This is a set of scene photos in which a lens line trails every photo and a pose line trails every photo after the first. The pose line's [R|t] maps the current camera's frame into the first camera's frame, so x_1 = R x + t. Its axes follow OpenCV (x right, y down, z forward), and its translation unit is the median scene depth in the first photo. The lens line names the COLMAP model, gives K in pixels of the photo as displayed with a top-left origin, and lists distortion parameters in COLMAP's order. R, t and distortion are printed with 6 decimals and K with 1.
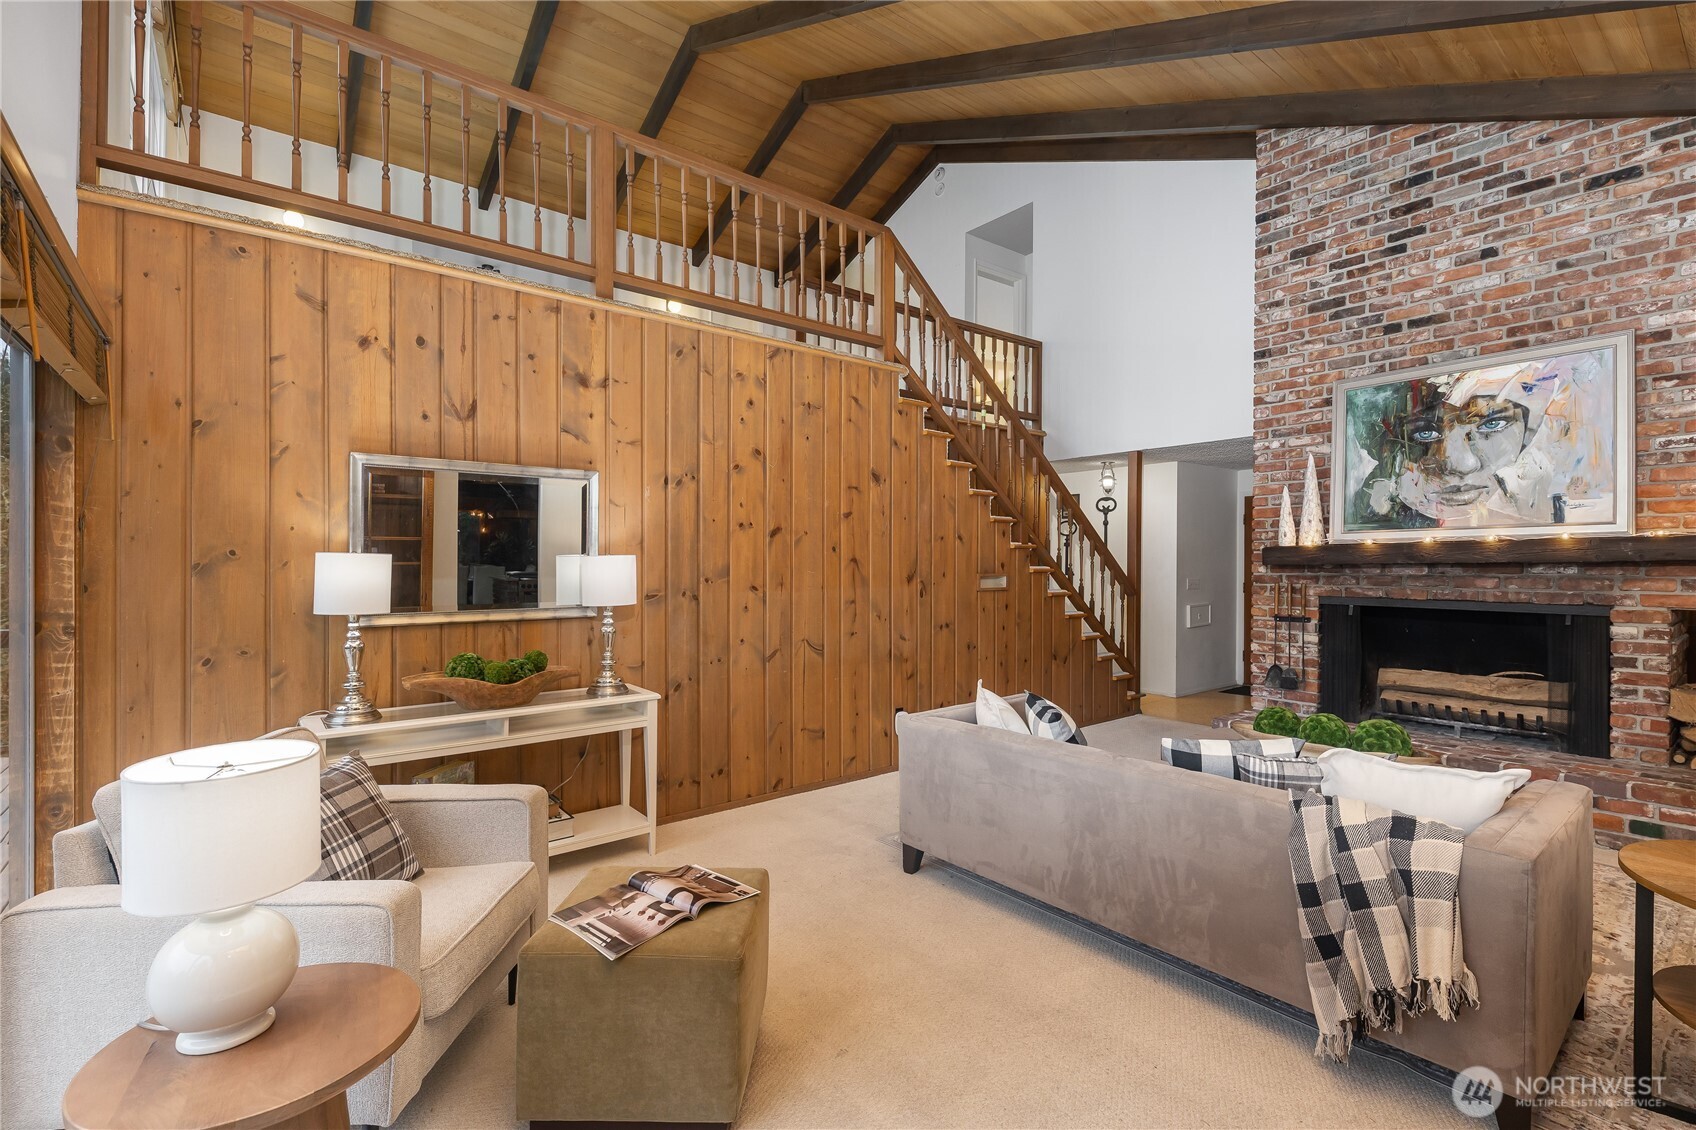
lens RADIAL K [[752.7, 0, 853.0], [0, 752.7, 570.8], [0, 0, 1]] dist [0.007000, -0.004337]
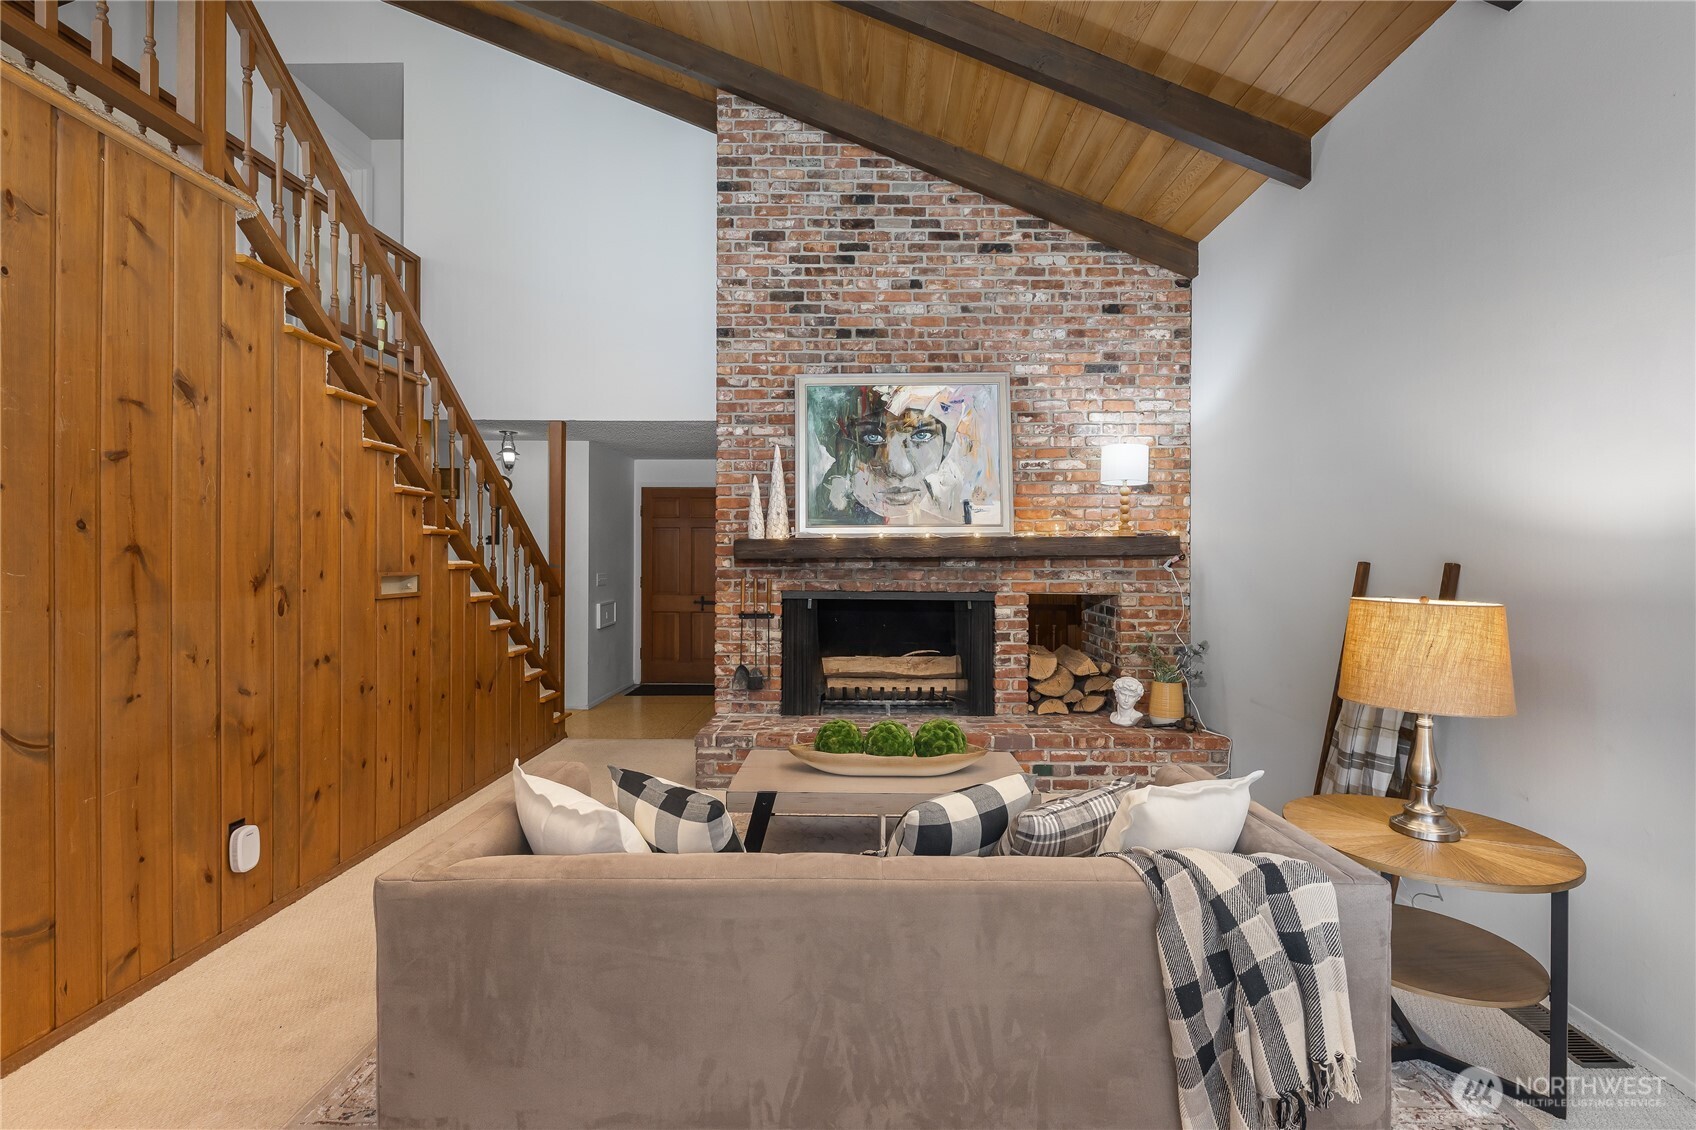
lens RADIAL K [[752.7, 0, 859.1], [0, 752.7, 559.7], [0, 0, 1]] dist [0.007000, -0.004337]
pose [[0.635976, -0.000207, 0.771708, -0.088738], [0.004374, 0.999985, -0.003337, -0.003944], [-0.771696, 0.005497, 0.635968, 0.362471]]
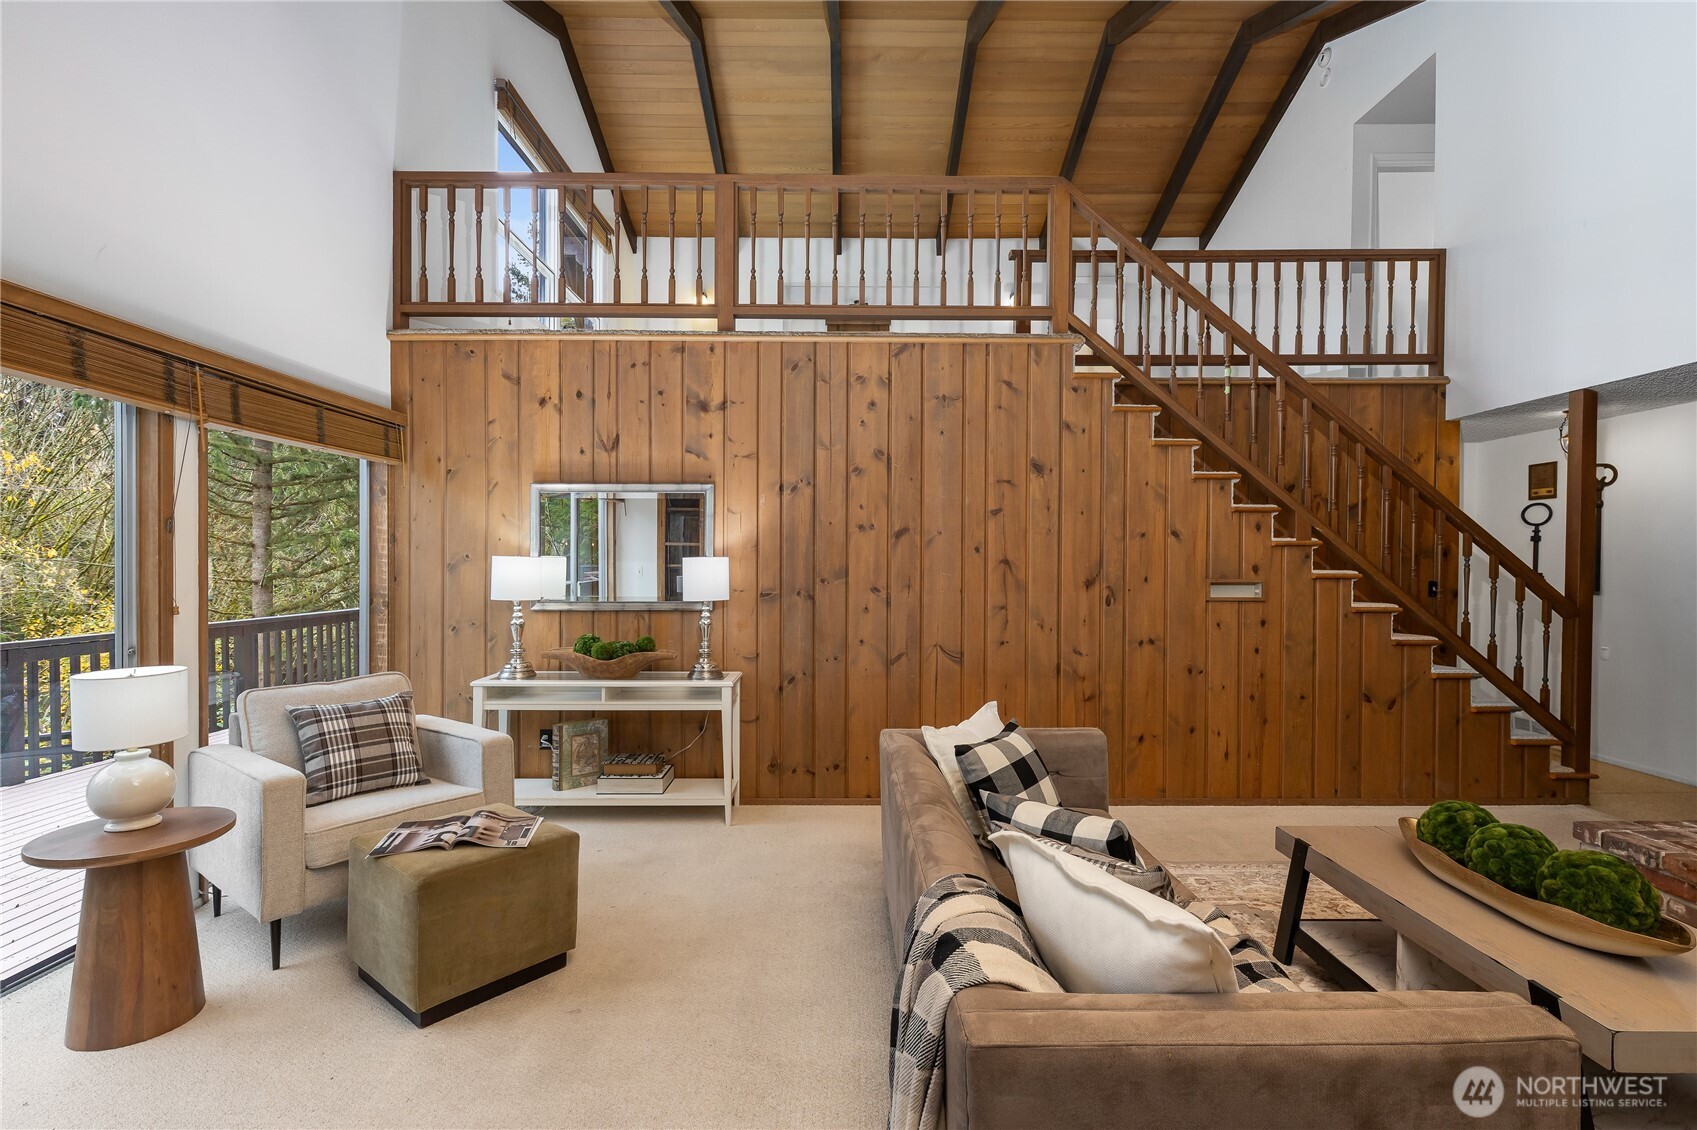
lens RADIAL K [[773.5, 0, 850.5], [0, 773.5, 573.5], [0, 0, 1]] dist [0.006104, 0.001131]
pose [[0.788256, 0.010170, -0.615264, 0.484288], [-0.009047, 0.999947, 0.004938, -0.003059], [0.615282, 0.001674, 0.788306, 0.175047]]
